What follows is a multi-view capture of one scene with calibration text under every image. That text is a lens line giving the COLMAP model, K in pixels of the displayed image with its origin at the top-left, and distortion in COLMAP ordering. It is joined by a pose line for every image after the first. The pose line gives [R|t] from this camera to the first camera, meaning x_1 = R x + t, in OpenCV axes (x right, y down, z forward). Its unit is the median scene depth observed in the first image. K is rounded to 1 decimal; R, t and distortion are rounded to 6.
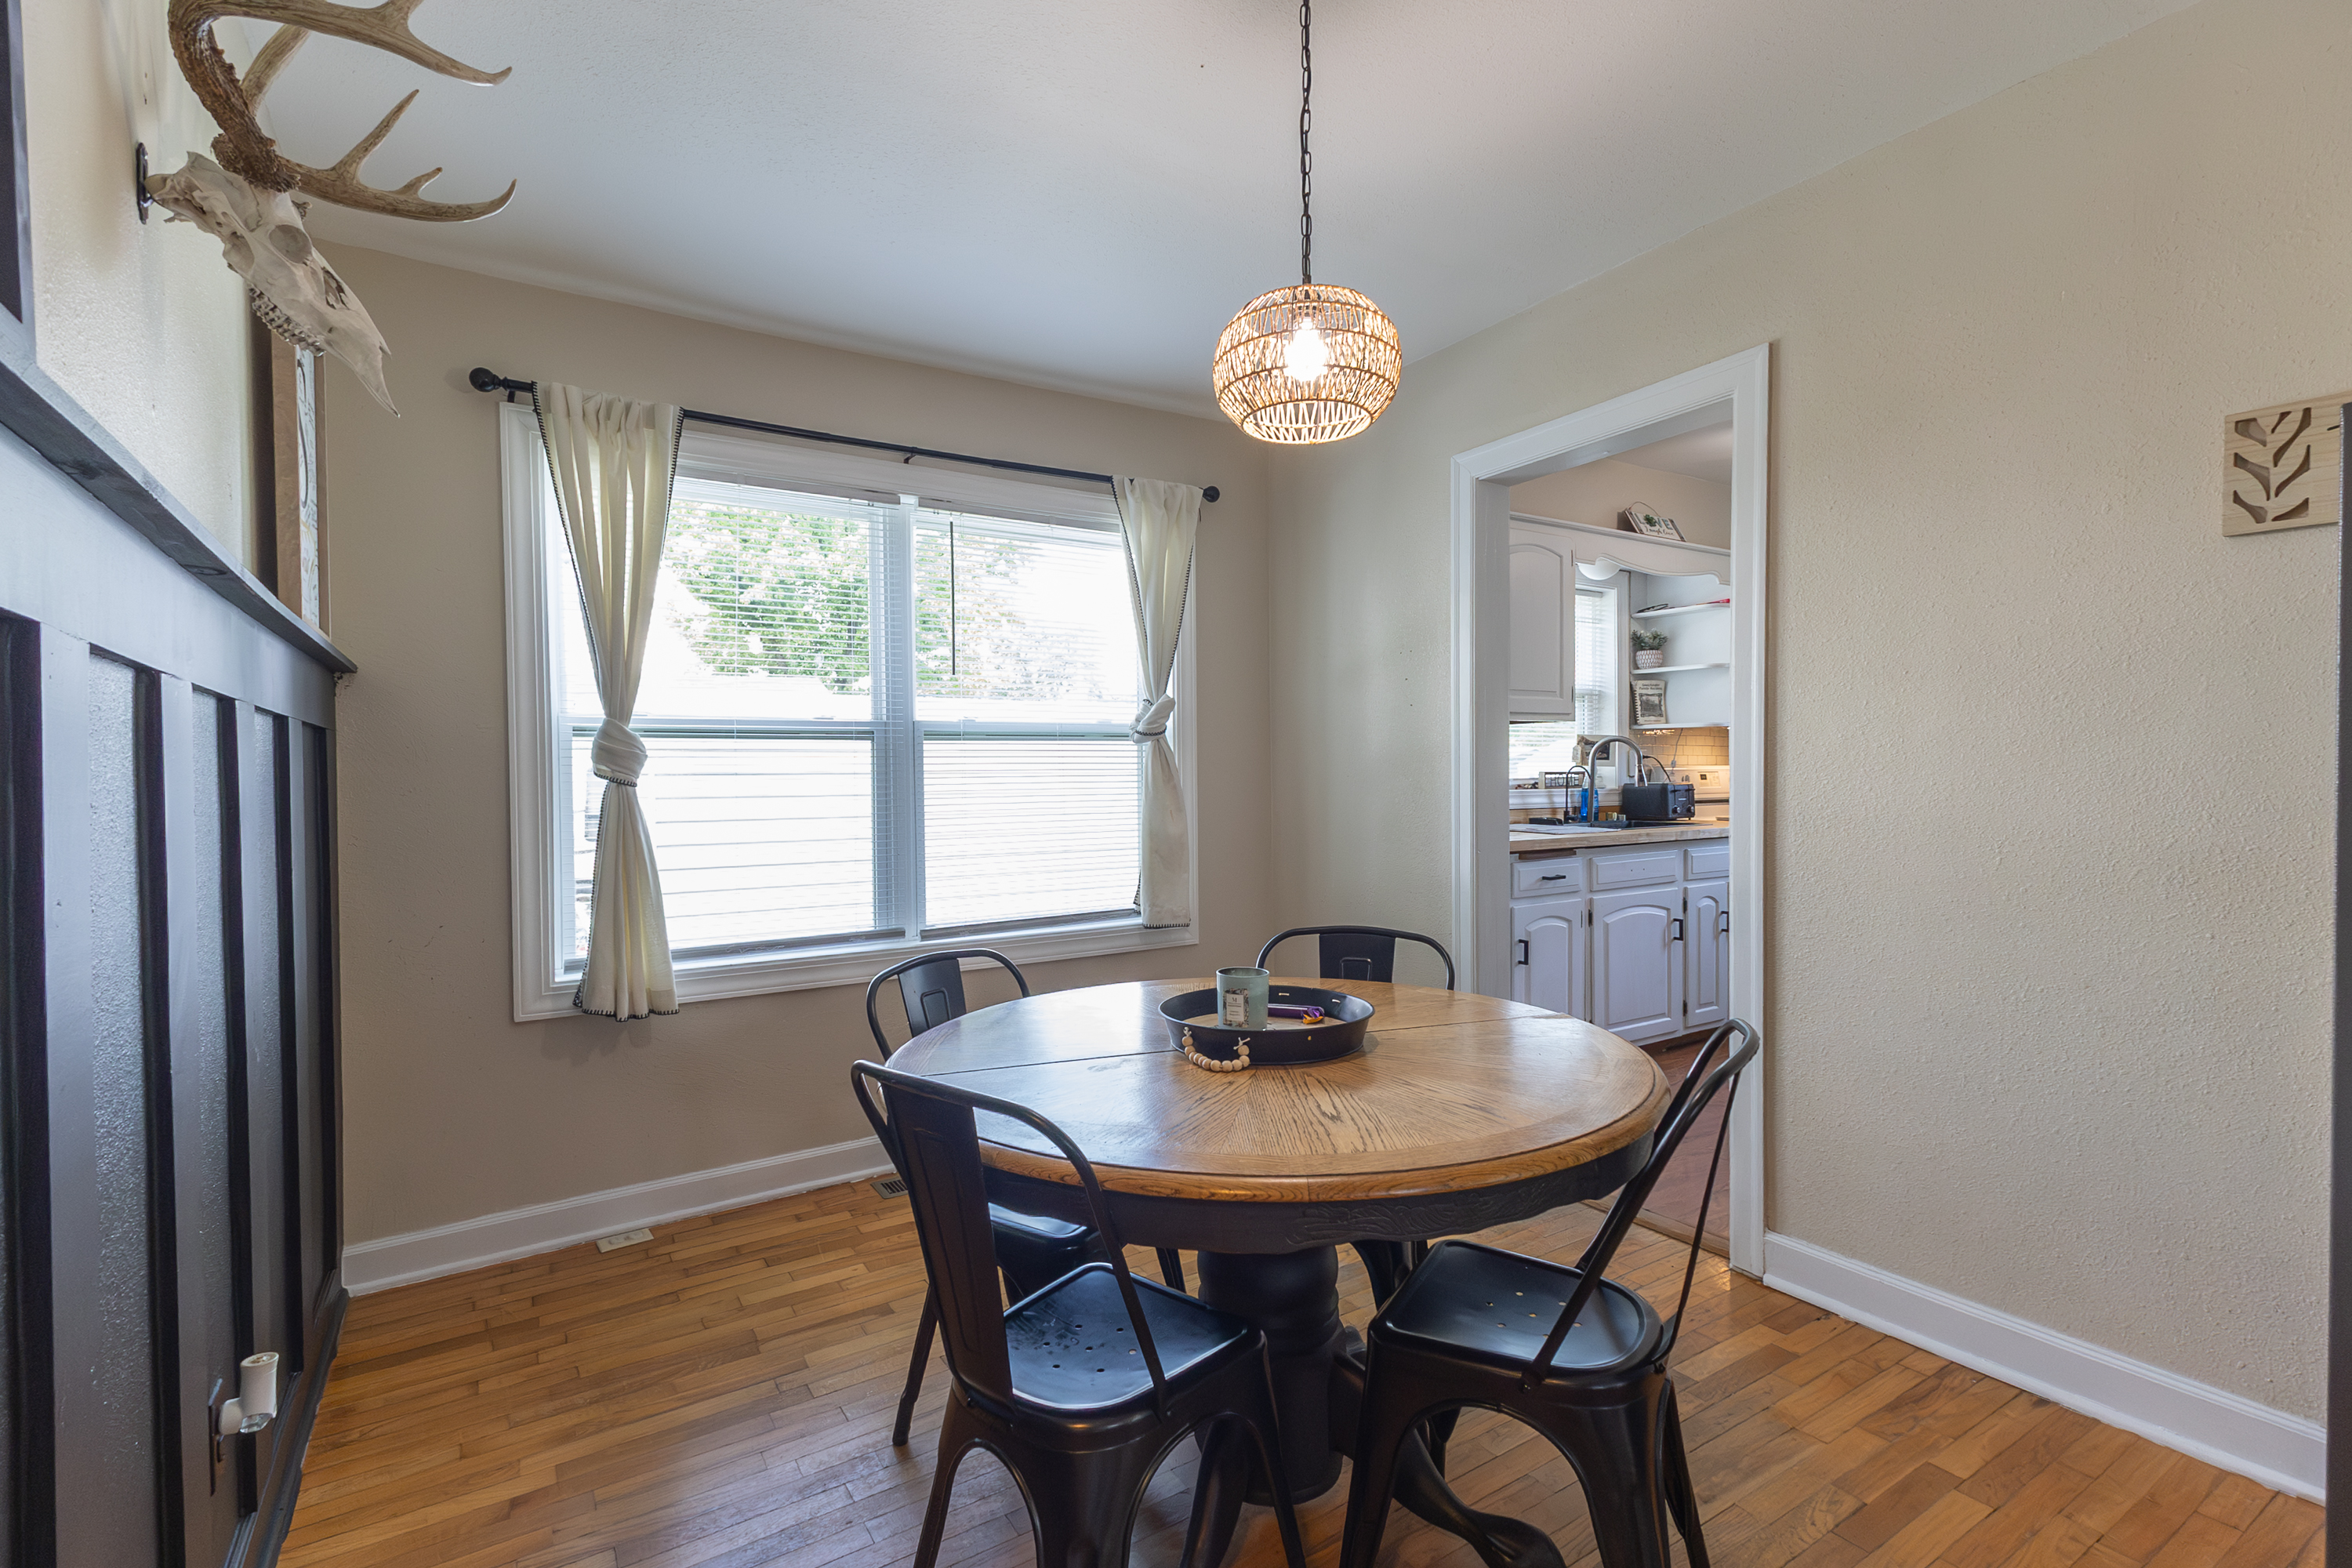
lens RADIAL K [[1092.0, 0, 1176.0], [0, 1092.0, 784.0], [0, 0, 1]] dist [0.019029, -0.000574]
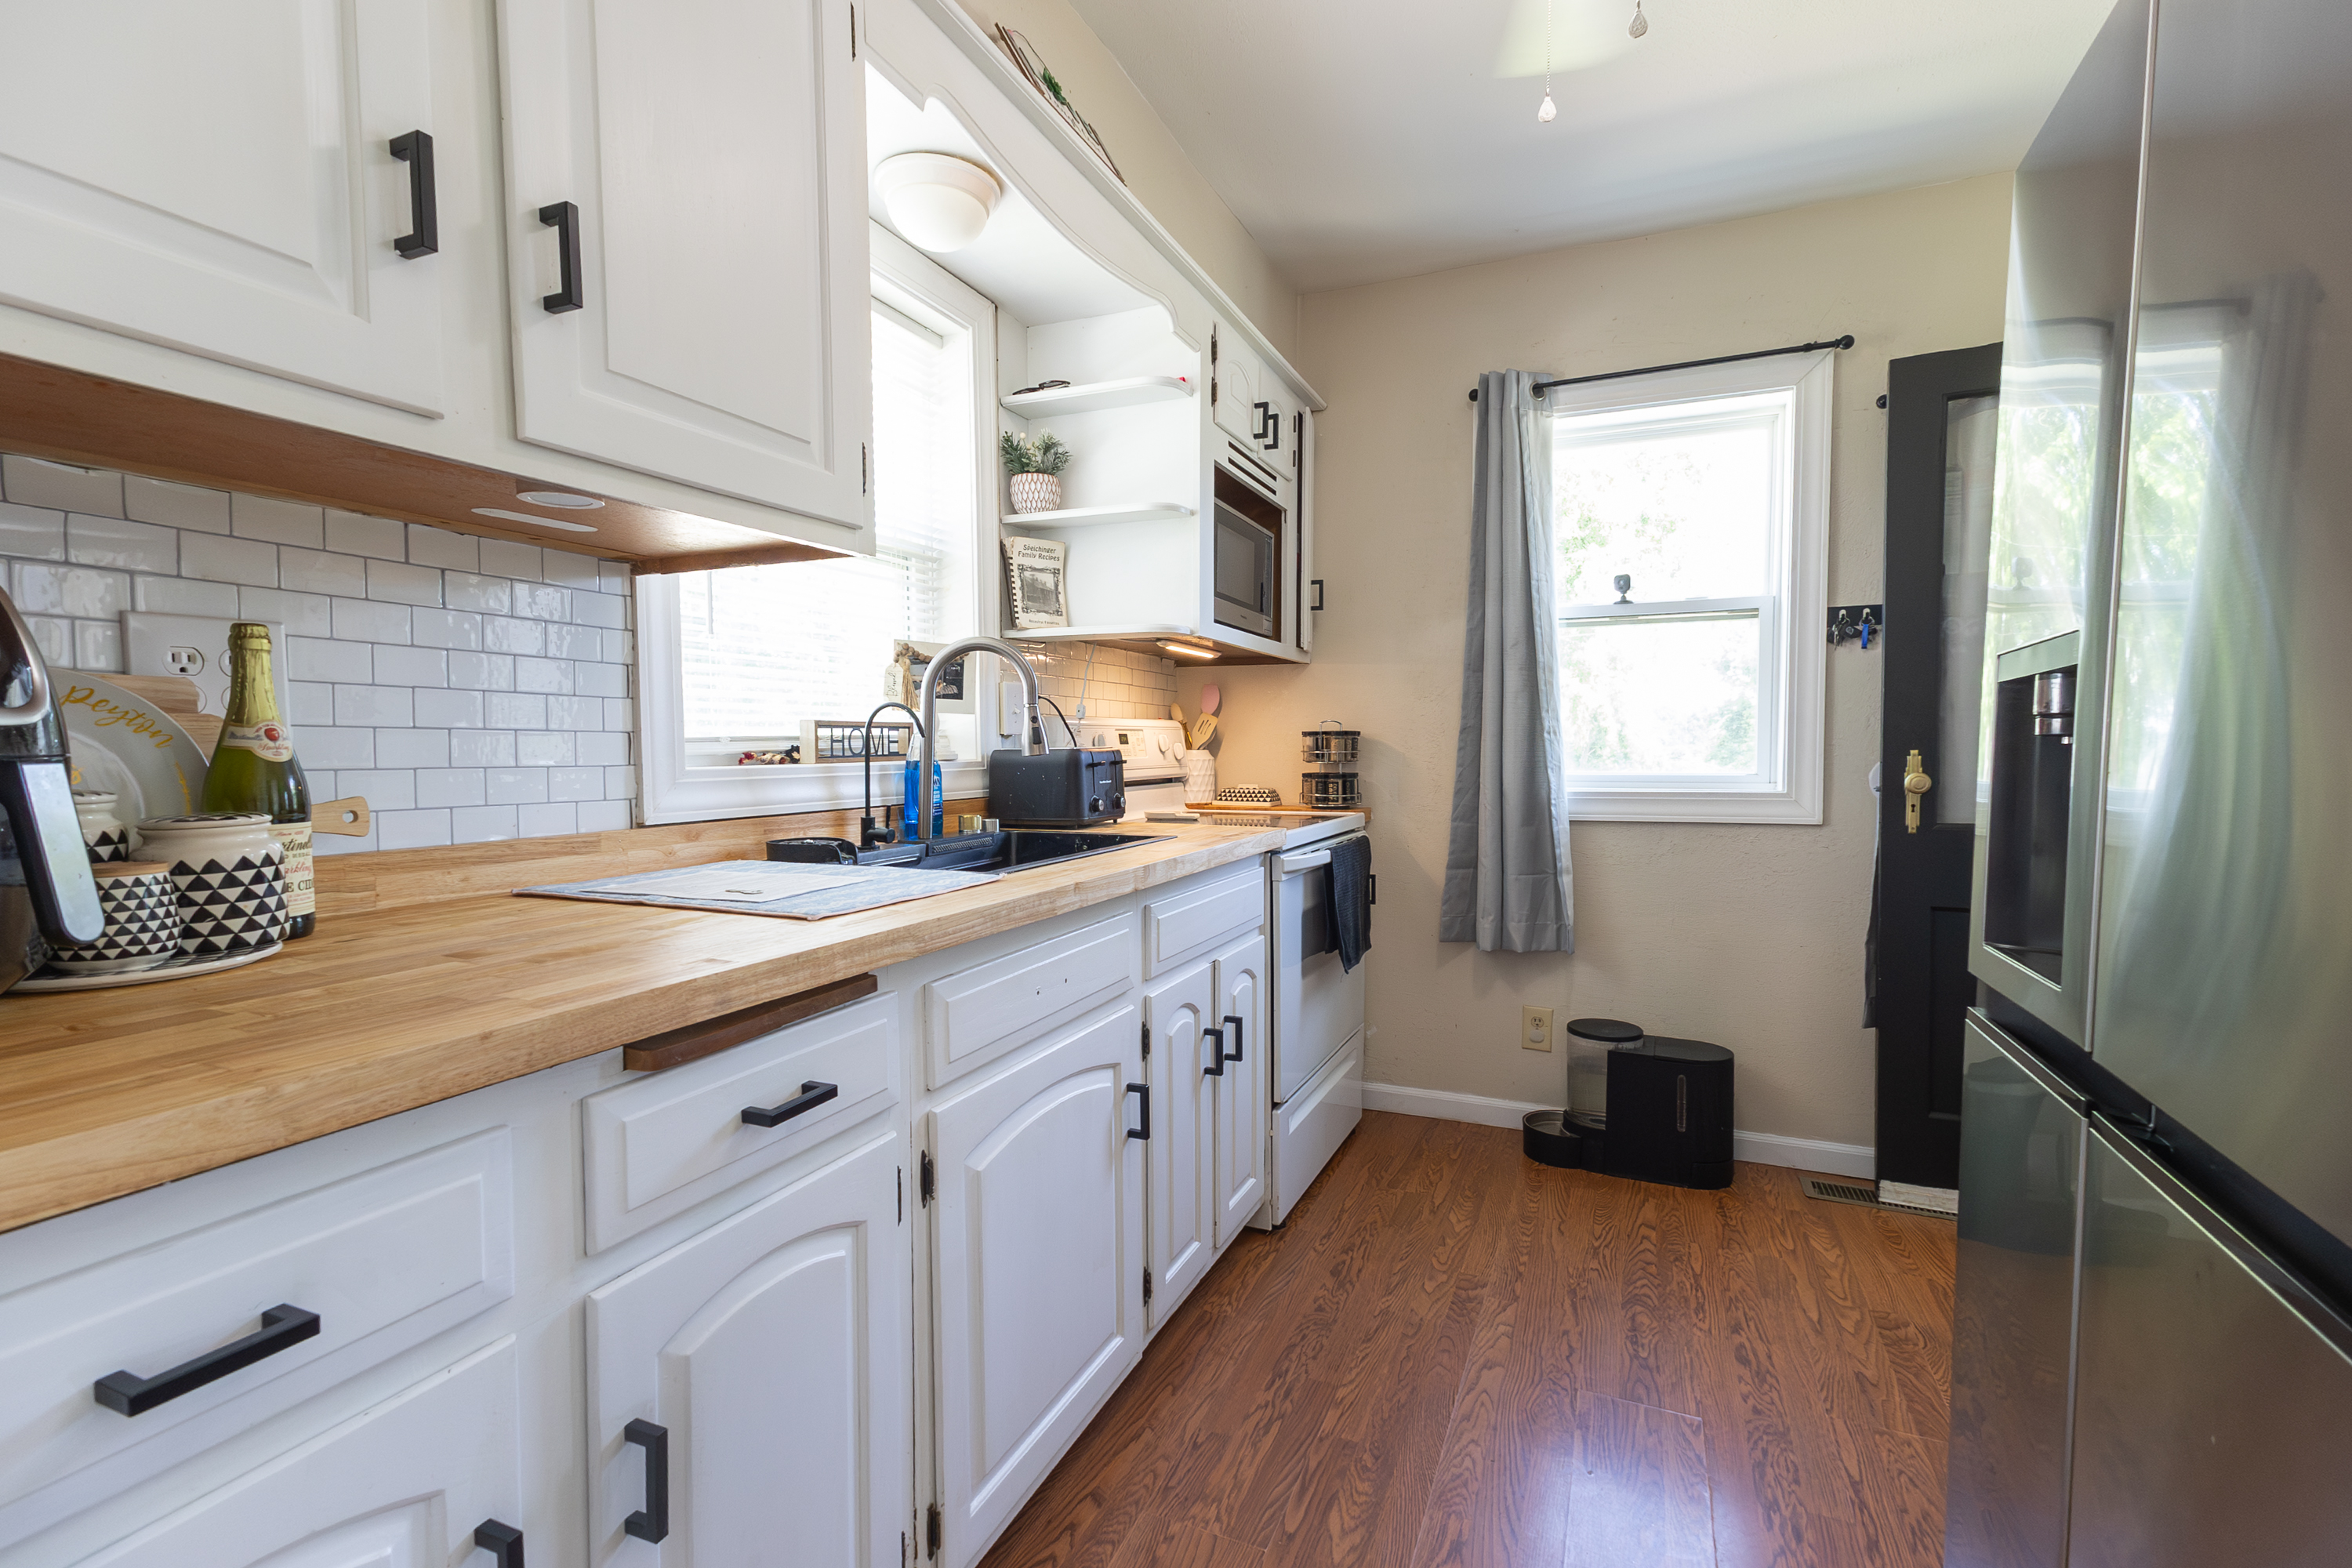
lens RADIAL K [[1092.0, 0, 1176.0], [0, 1092.0, 784.0], [0, 0, 1]] dist [0.019029, -0.000574]
pose [[0.833312, -0.021539, 0.552382, 0.221225], [0.008699, 0.999628, 0.025855, 0.002648], [-0.552734, -0.016740, 0.833190, 0.581718]]
